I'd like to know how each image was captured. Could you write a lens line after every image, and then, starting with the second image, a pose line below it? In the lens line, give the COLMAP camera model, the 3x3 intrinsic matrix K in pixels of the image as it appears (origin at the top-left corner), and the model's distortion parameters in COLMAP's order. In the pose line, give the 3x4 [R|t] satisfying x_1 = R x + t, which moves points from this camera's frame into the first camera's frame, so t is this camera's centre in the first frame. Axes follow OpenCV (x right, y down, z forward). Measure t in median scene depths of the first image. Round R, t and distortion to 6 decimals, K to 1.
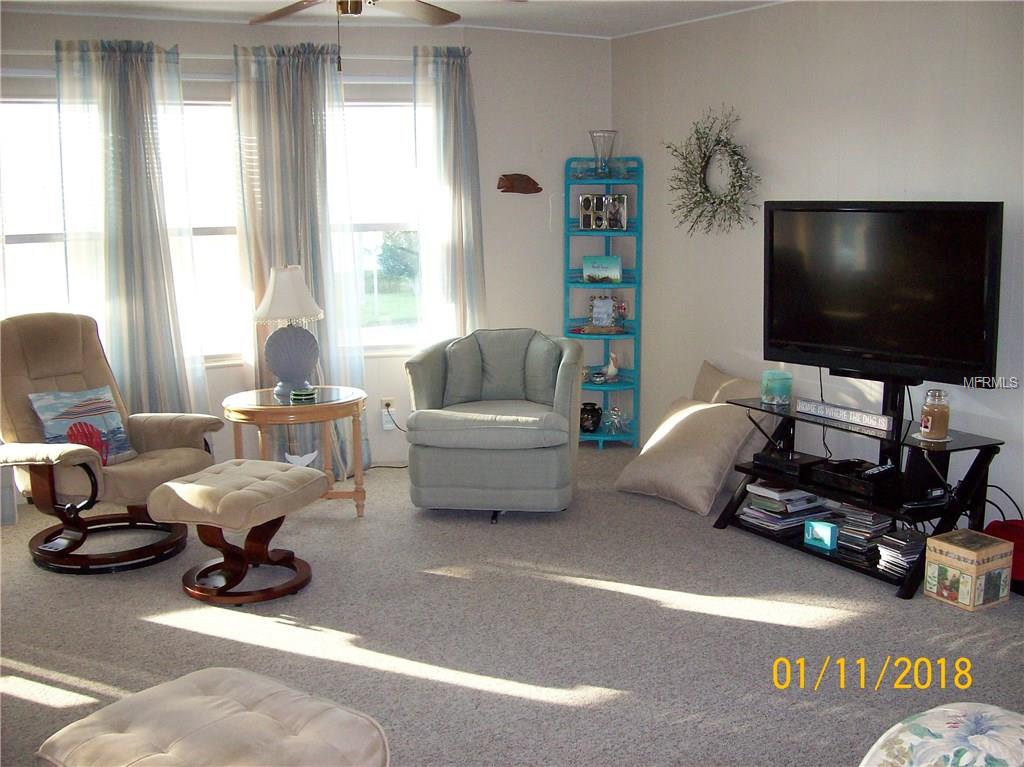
lens RADIAL K [[1075.9, 0, 528.7], [0, 1075.9, 384.7], [0, 0, 1]] dist [-0.190503, 0.179526]
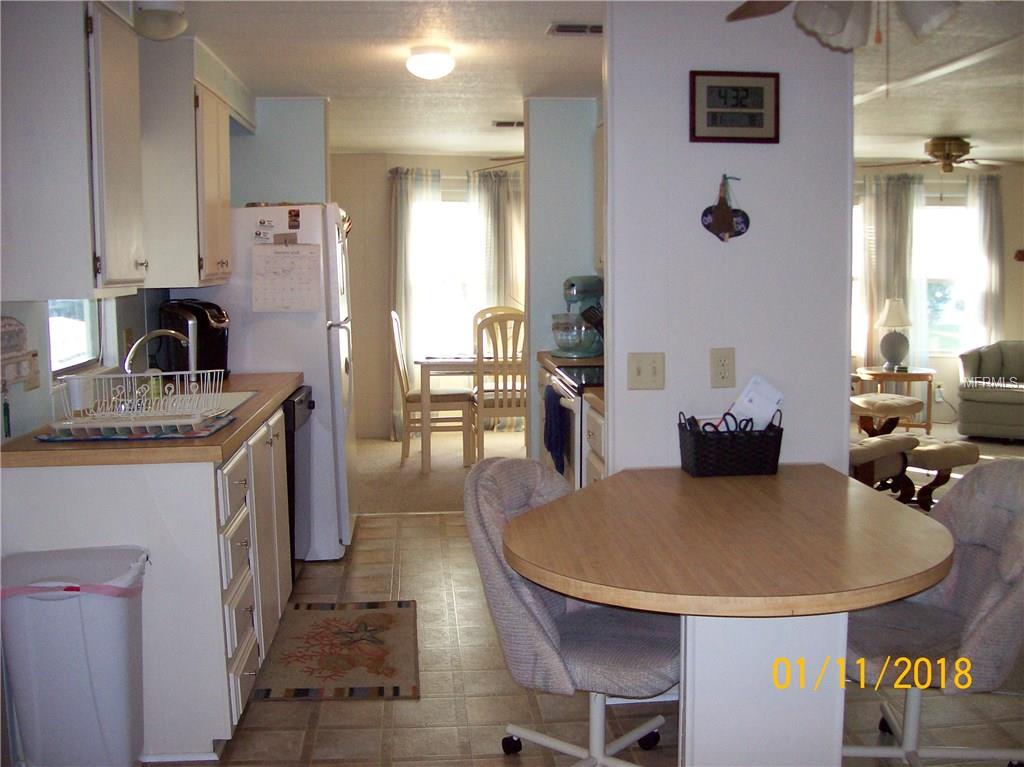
lens RADIAL K [[1075.9, 0, 528.7], [0, 1075.9, 384.7], [0, 0, 1]] dist [-0.190503, 0.179526]
pose [[0.906087, 0.052263, -0.419850, -0.029328], [-0.076611, 0.996204, -0.041328, 0.153354], [0.416096, 0.069612, 0.906652, -0.859859]]
